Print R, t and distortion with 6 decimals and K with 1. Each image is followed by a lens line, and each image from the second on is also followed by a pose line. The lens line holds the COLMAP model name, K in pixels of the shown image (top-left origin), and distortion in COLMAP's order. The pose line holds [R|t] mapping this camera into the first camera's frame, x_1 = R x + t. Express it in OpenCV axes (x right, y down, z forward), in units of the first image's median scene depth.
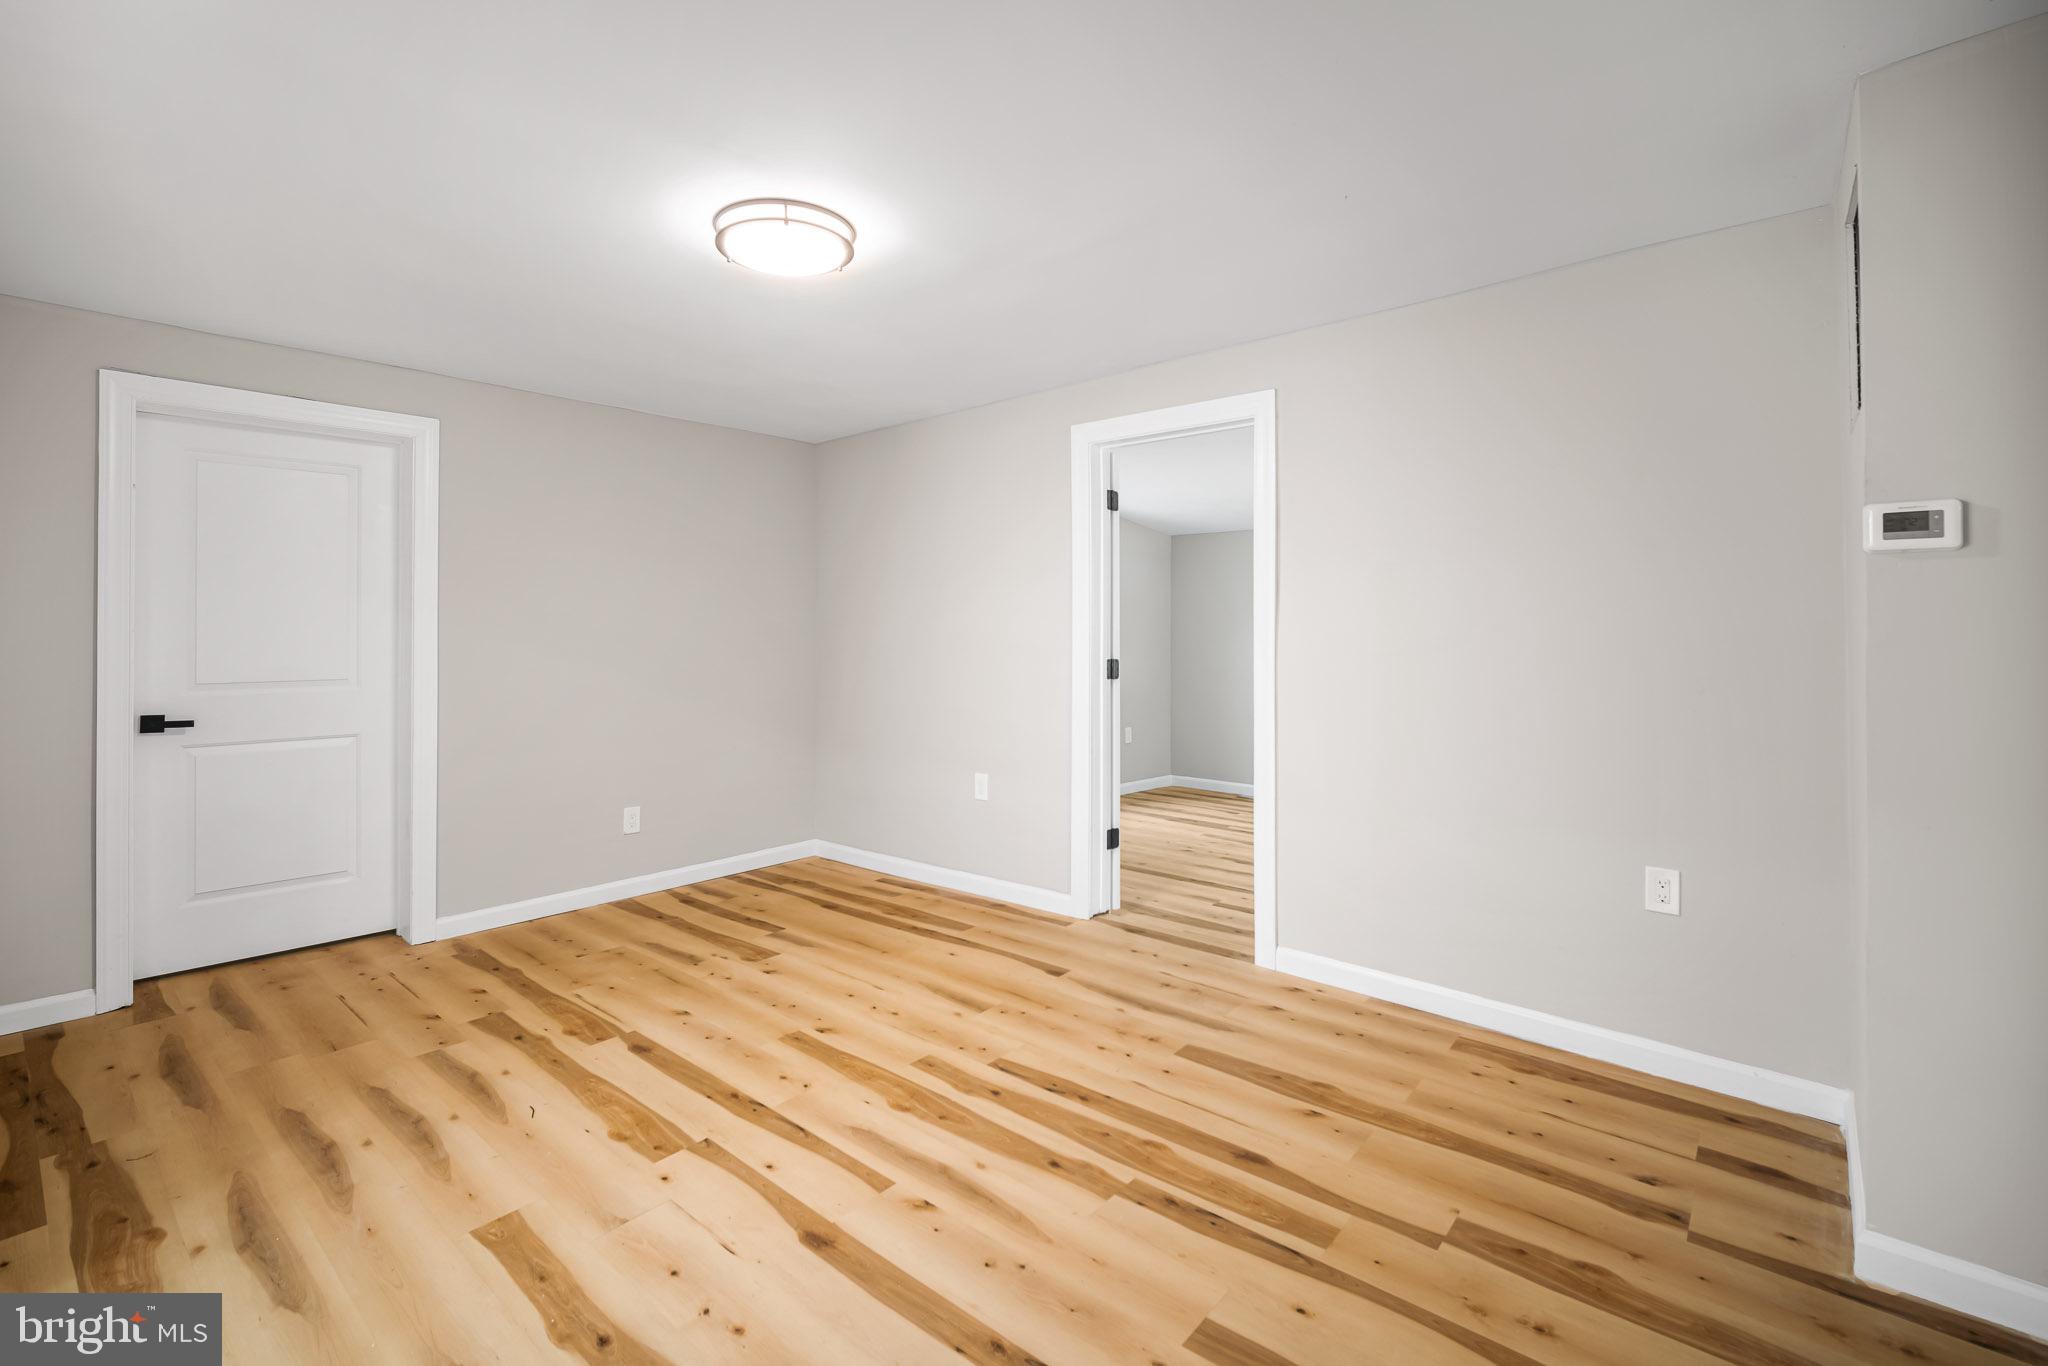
lens RADIAL K [[898.0, 0, 1011.9], [0, 898.0, 662.6], [0, 0, 1]] dist [-0.012115, 0.000688]
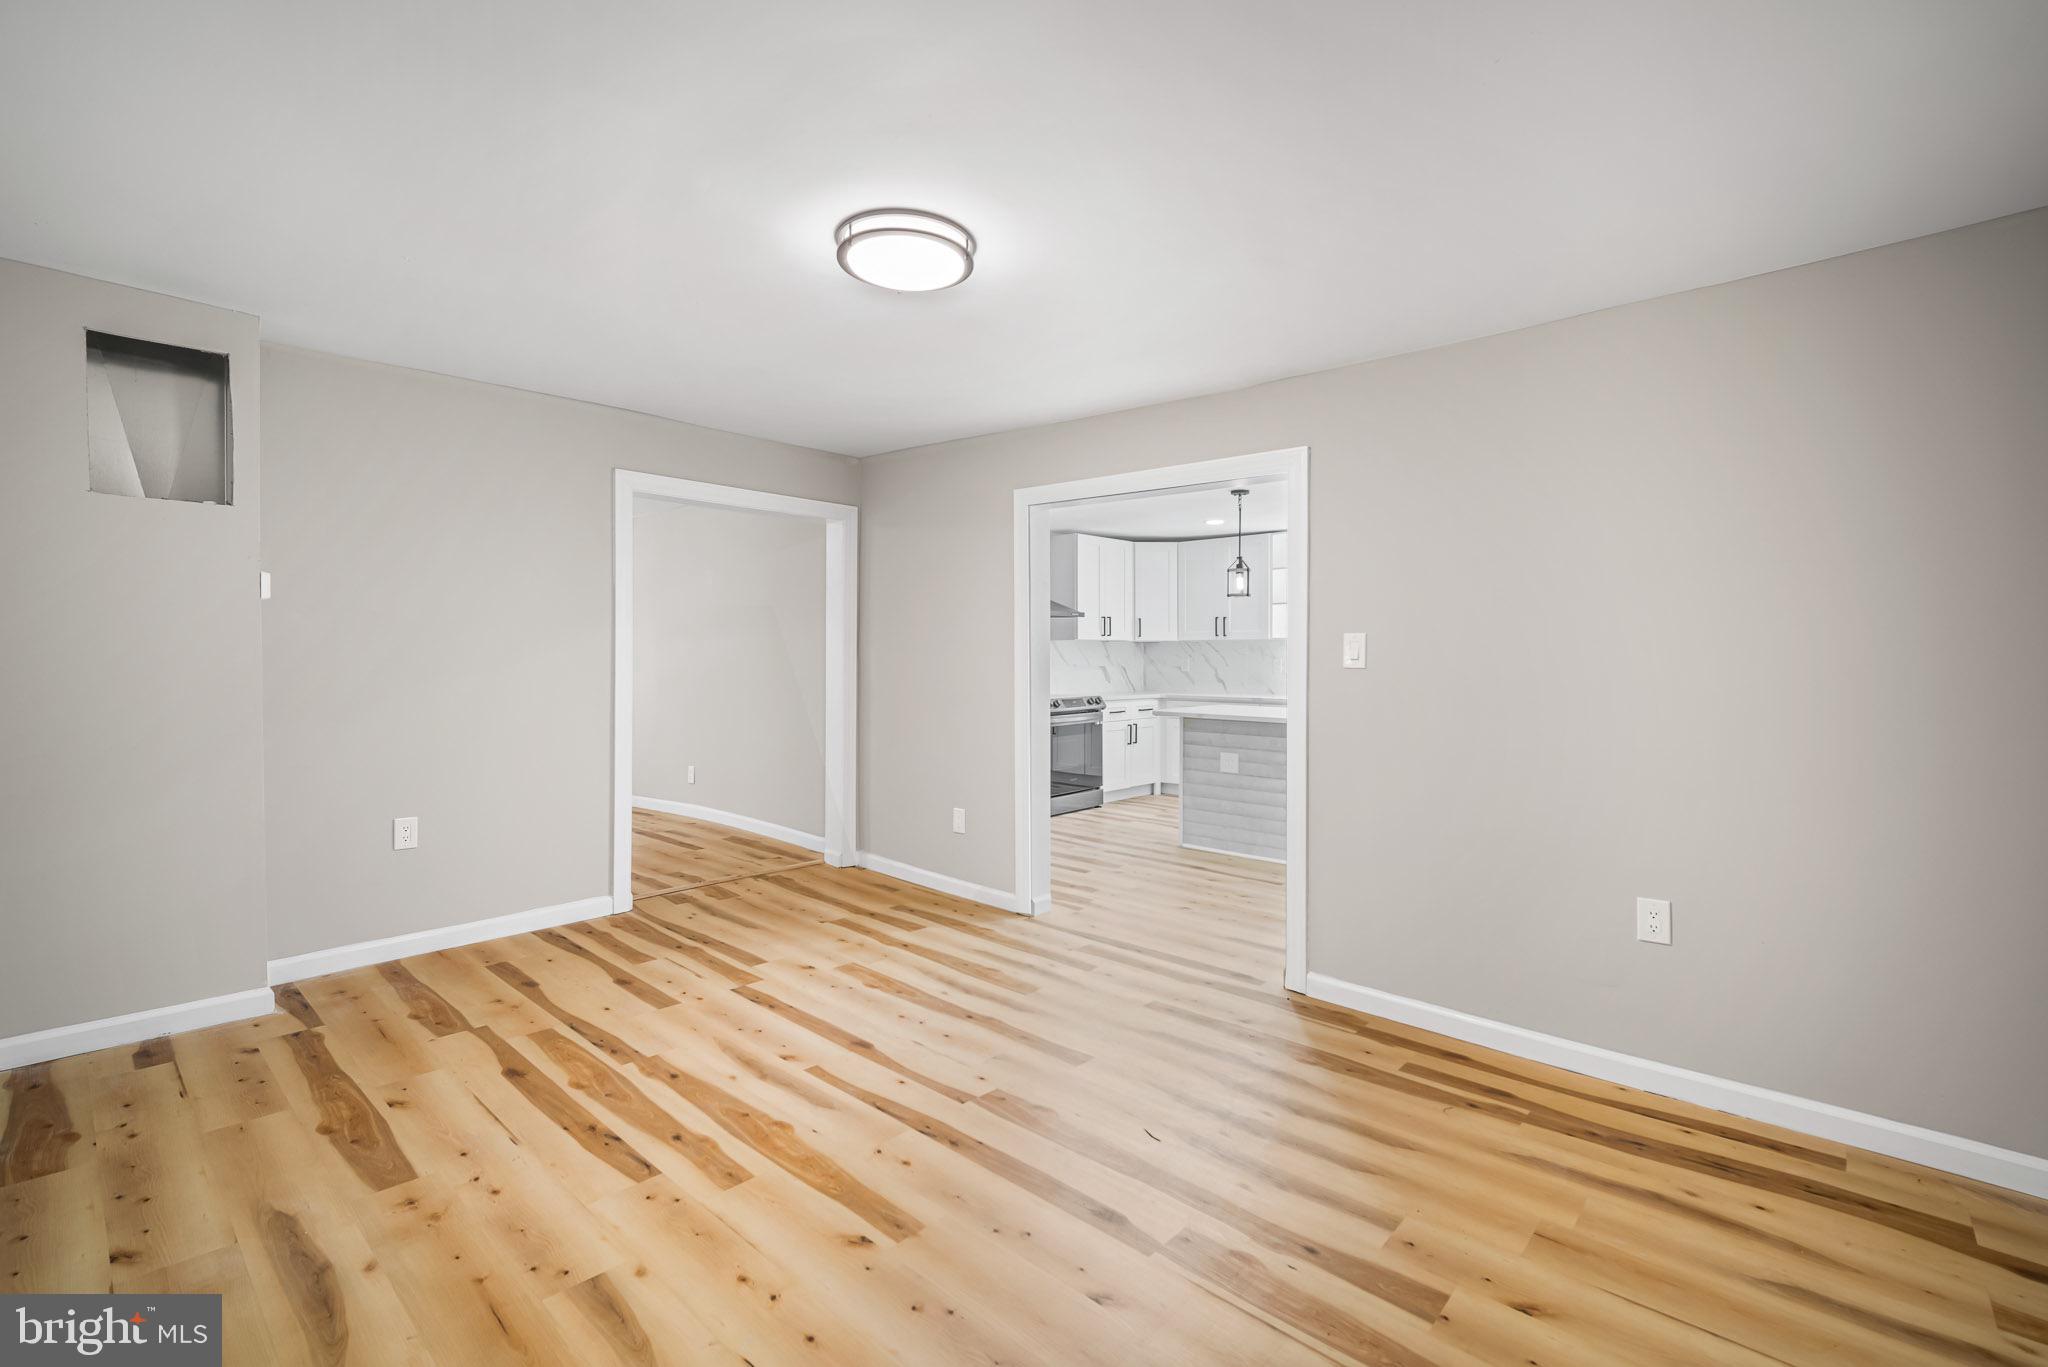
lens RADIAL K [[898.0, 0, 1011.9], [0, 898.0, 663.1], [0, 0, 1]] dist [-0.012115, 0.000688]
pose [[-0.999477, -0.011365, 0.030267, -0.398909], [-0.010558, 0.999588, 0.026685, -0.045989], [-0.030558, 0.026352, -0.999186, 1.948140]]
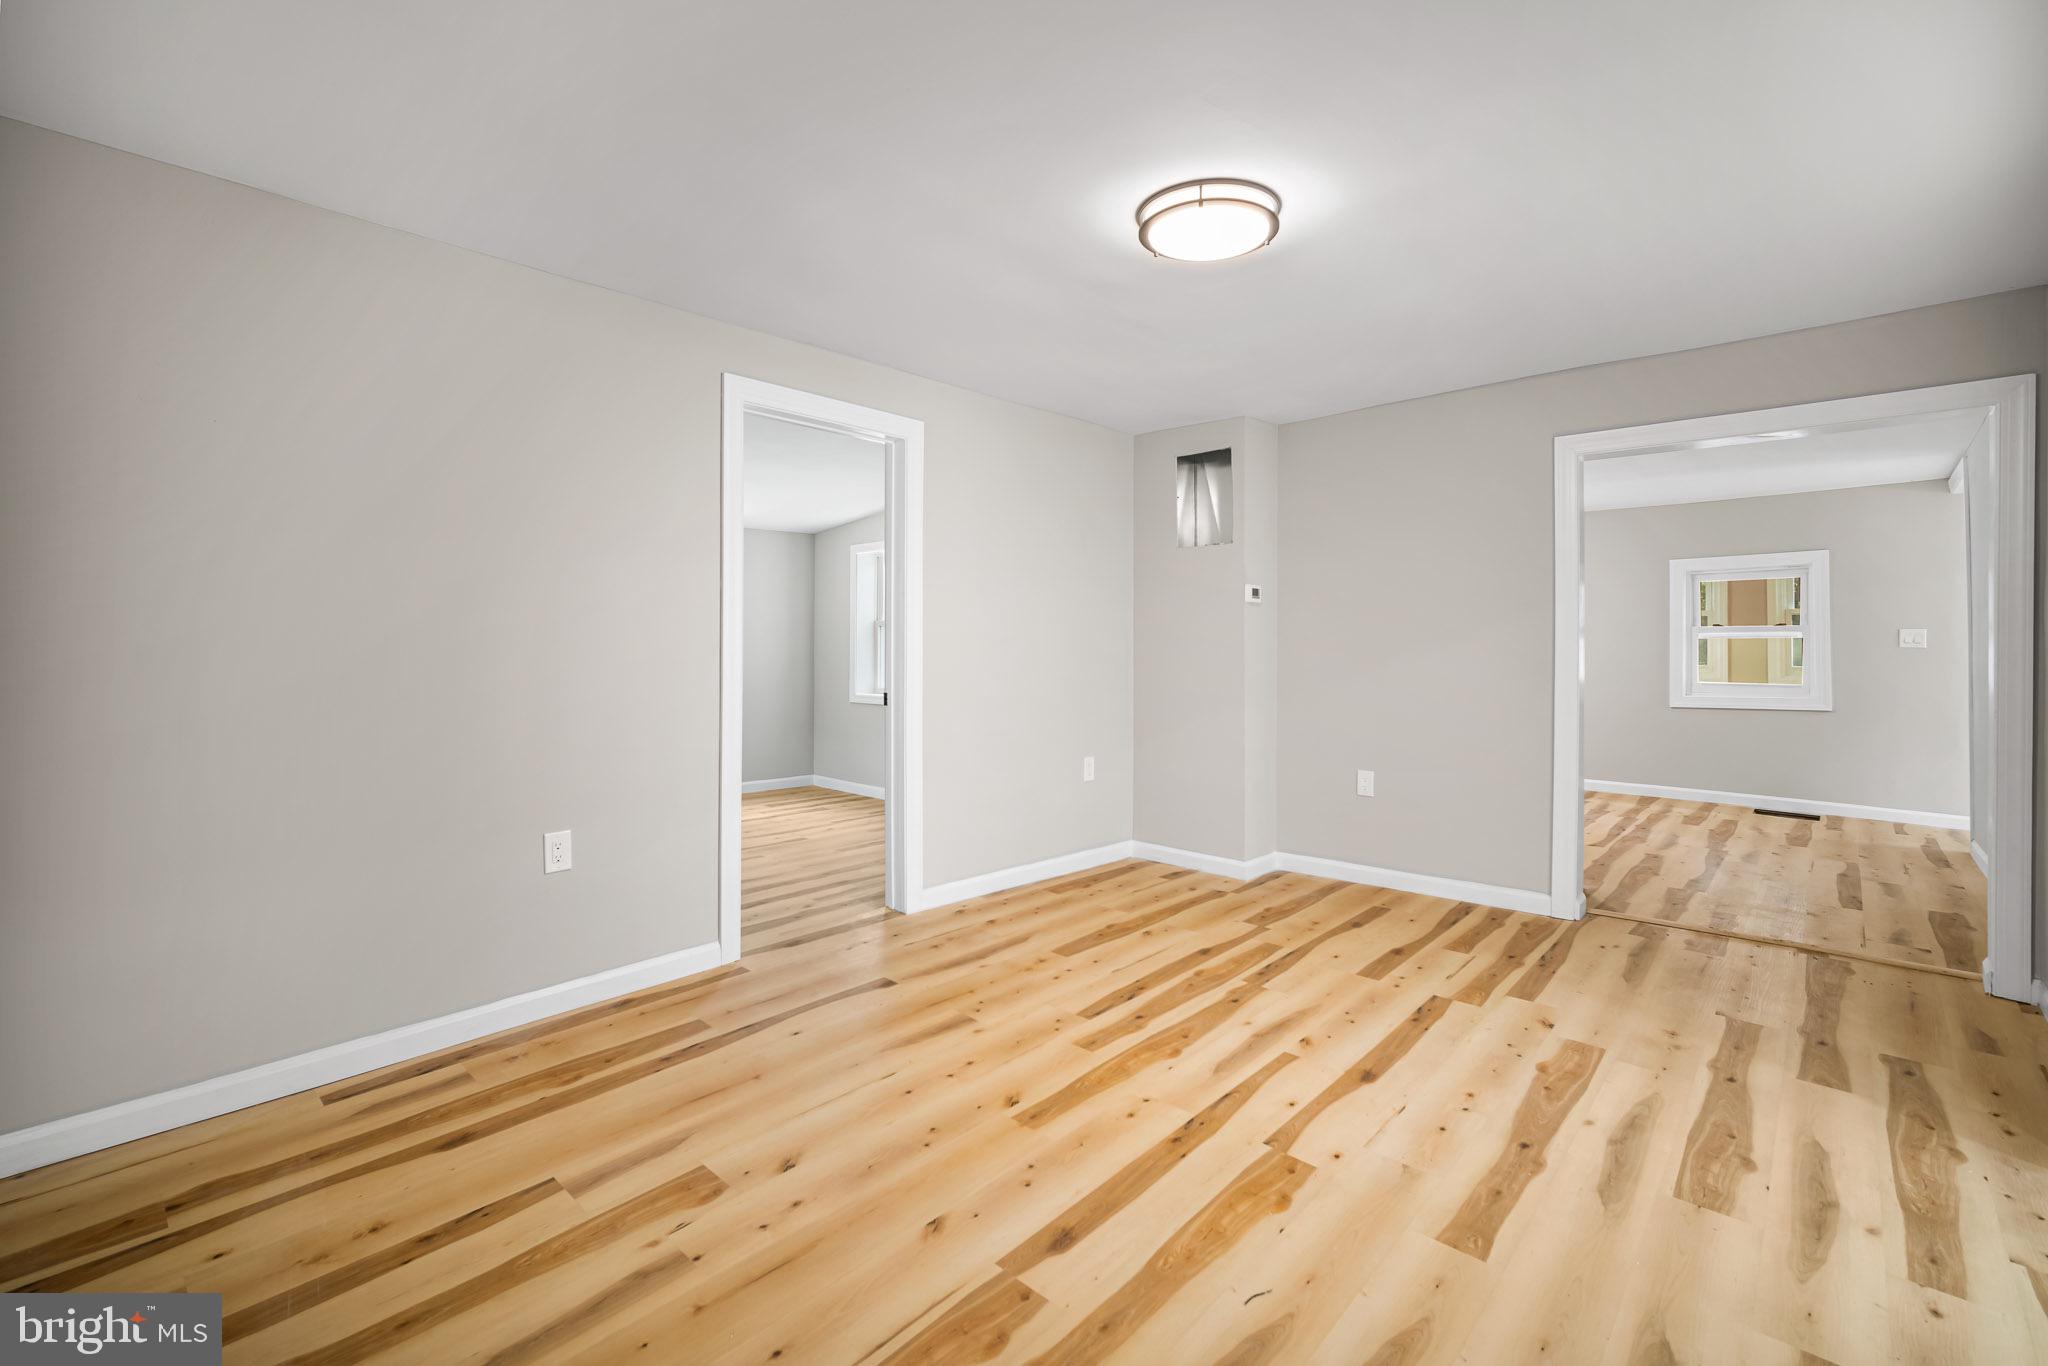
lens RADIAL K [[898.0, 0, 1011.9], [0, 898.0, 662.6], [0, 0, 1]] dist [-0.012115, 0.000688]
pose [[0.037723, -0.024509, 0.998988, -1.211689], [0.021216, 0.999493, 0.023720, -0.016754], [-0.999063, 0.020299, 0.038224, 1.134372]]
